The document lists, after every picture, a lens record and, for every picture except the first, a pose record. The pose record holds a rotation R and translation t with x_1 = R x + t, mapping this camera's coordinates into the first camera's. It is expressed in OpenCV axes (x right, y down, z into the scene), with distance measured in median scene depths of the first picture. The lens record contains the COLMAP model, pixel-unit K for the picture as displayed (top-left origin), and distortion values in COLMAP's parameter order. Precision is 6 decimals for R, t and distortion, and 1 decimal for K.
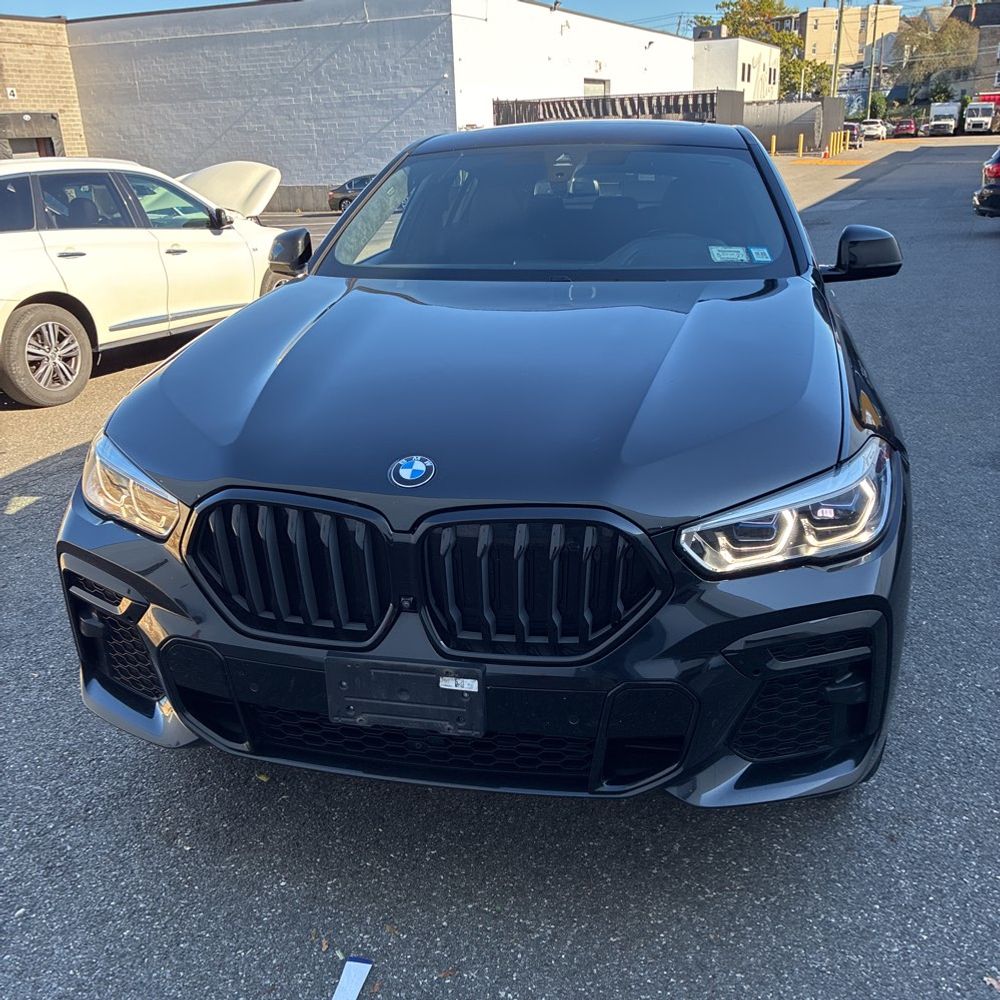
lens RADIAL K [[1021.1, 0, 505.8], [0, 1021.1, 477.0], [0, 0, 1]] dist [0.038011, -0.022116]
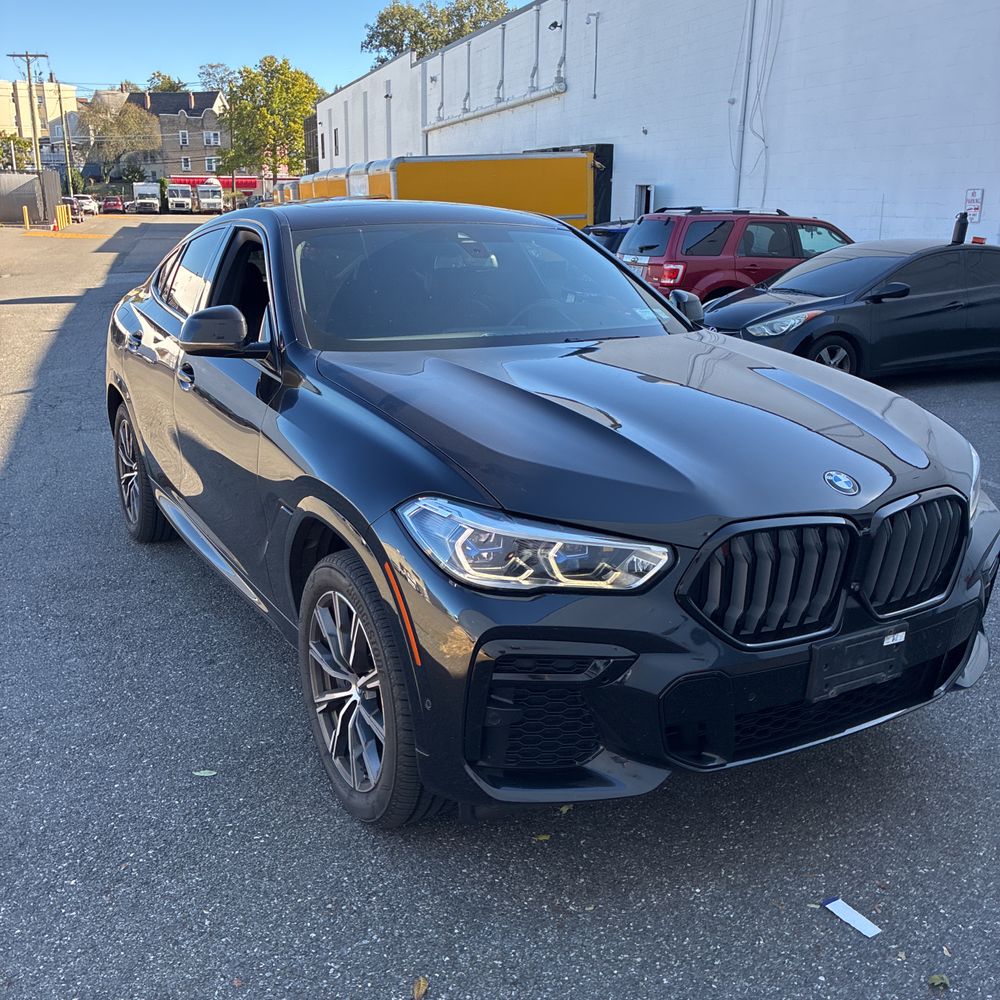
lens RADIAL K [[1012.2, 0, 497.5], [0, 1012.2, 503.4], [0, 0, 1]] dist [0.008115, -0.009847]
pose [[0.751730, -0.152280, 0.641648, -0.773871], [0.177700, 0.983760, 0.025287, -0.057089], [-0.635079, 0.095012, 0.766582, 0.213561]]
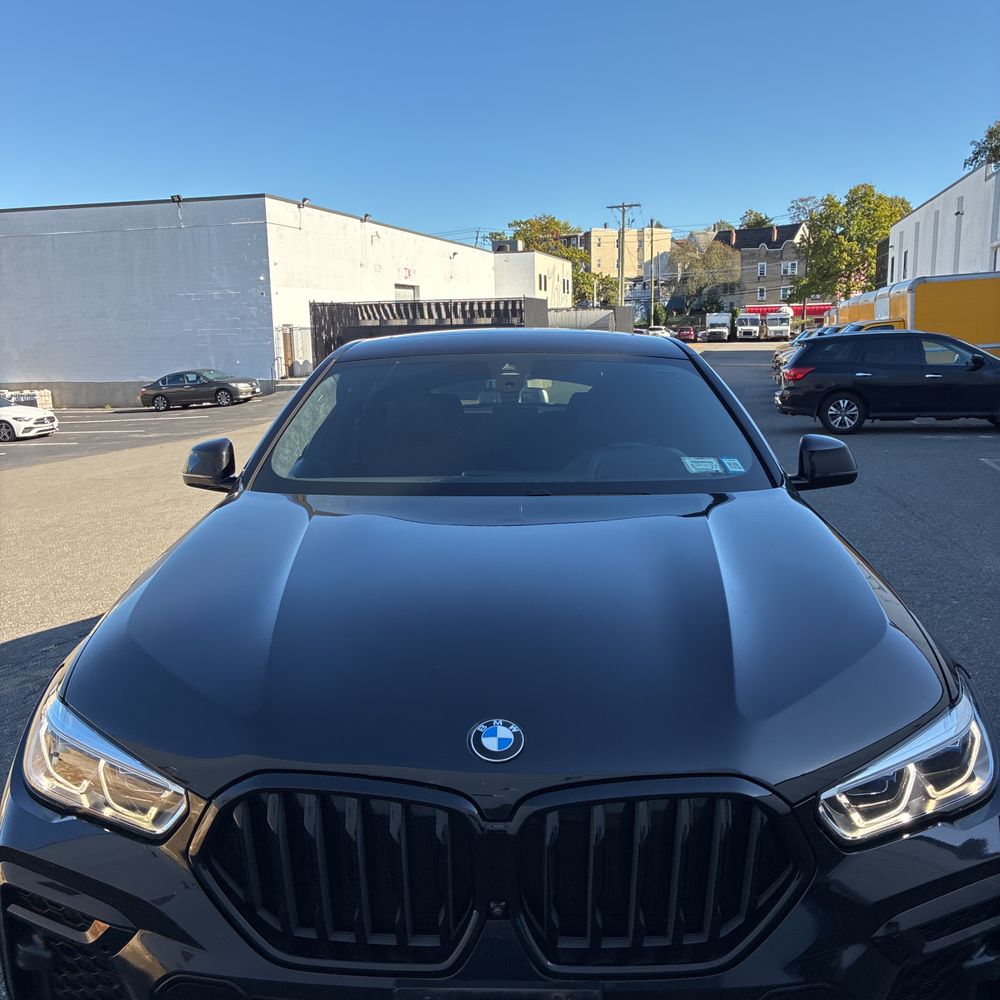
lens RADIAL K [[1024.6, 0, 497.2], [0, 1024.6, 499.4], [0, 0, 1]] dist [0.017440, 0.013747]
pose [[0.984390, -0.016012, 0.175270, -0.150785], [0.044315, 0.986318, -0.158784, -0.042458], [-0.170329, 0.164072, 0.971632, 0.103835]]
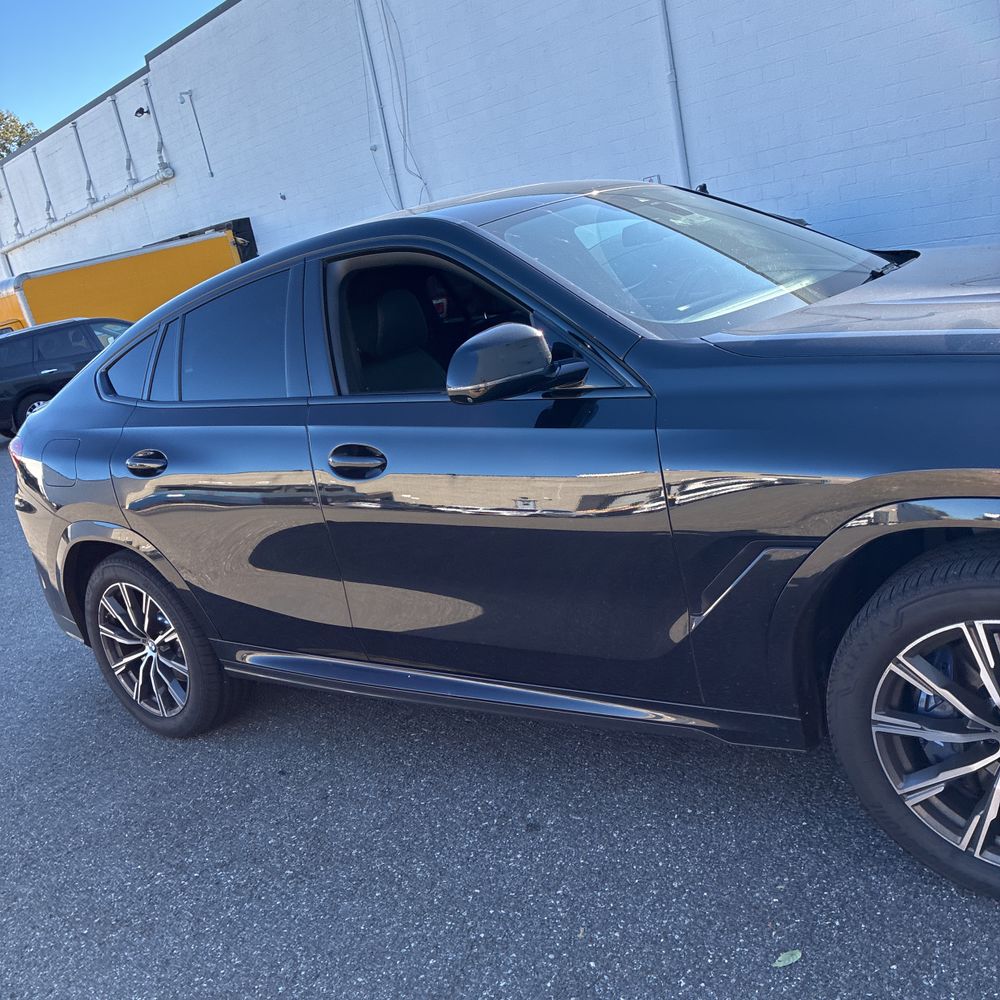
lens RADIAL K [[1010.9, 0, 513.9], [0, 1010.9, 503.1], [0, 0, 1]] dist [0.003892, 0.032570]
pose [[0.417471, -0.286513, 0.862339, -0.968803], [0.453913, 0.887863, 0.075247, -0.229251], [-0.787198, 0.360014, 0.500709, 0.890403]]
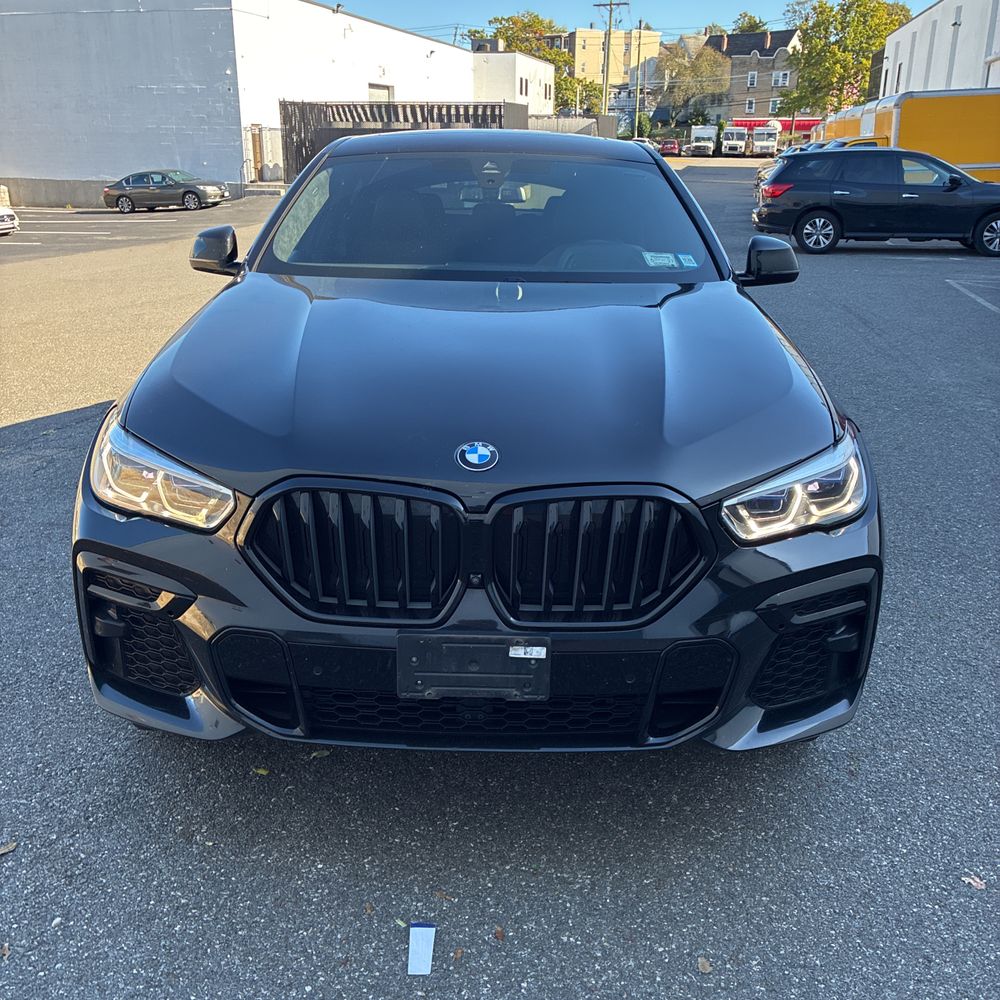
lens RADIAL K [[1026.0, 0, 505.2], [0, 1026.0, 476.6], [0, 0, 1]] dist [0.028707, 0.018441]
pose [[0.978357, -0.024874, 0.205426, -0.183014], [0.026366, 0.999642, -0.004527, 0.014008], [-0.205239, 0.009845, 0.978662, -0.034428]]
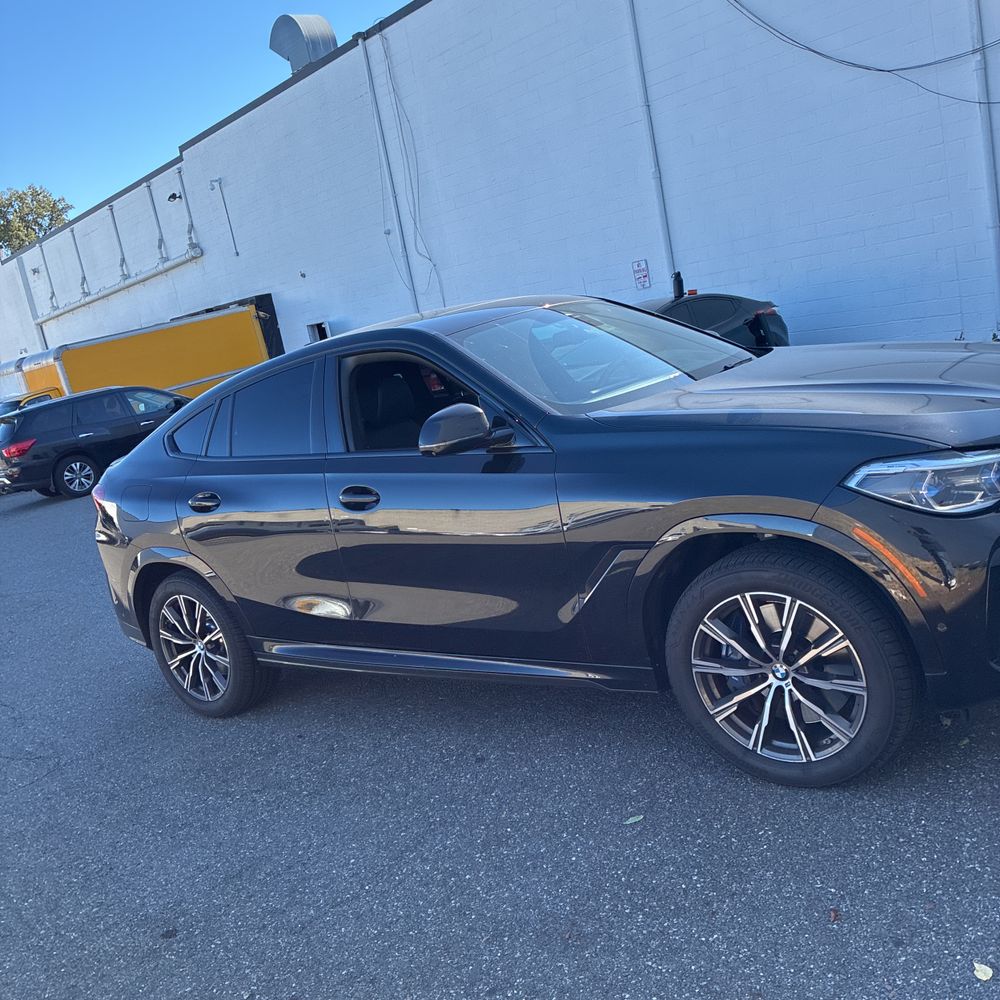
lens RADIAL K [[1008.1, 0, 503.0], [0, 1008.1, 492.4], [0, 0, 1]] dist [0.006863, 0.018995]
pose [[0.437551, -0.218773, 0.872174, -1.279448], [0.448896, 0.893583, -0.001058, -0.179744], [-0.779129, 0.391979, 0.489194, 0.663799]]
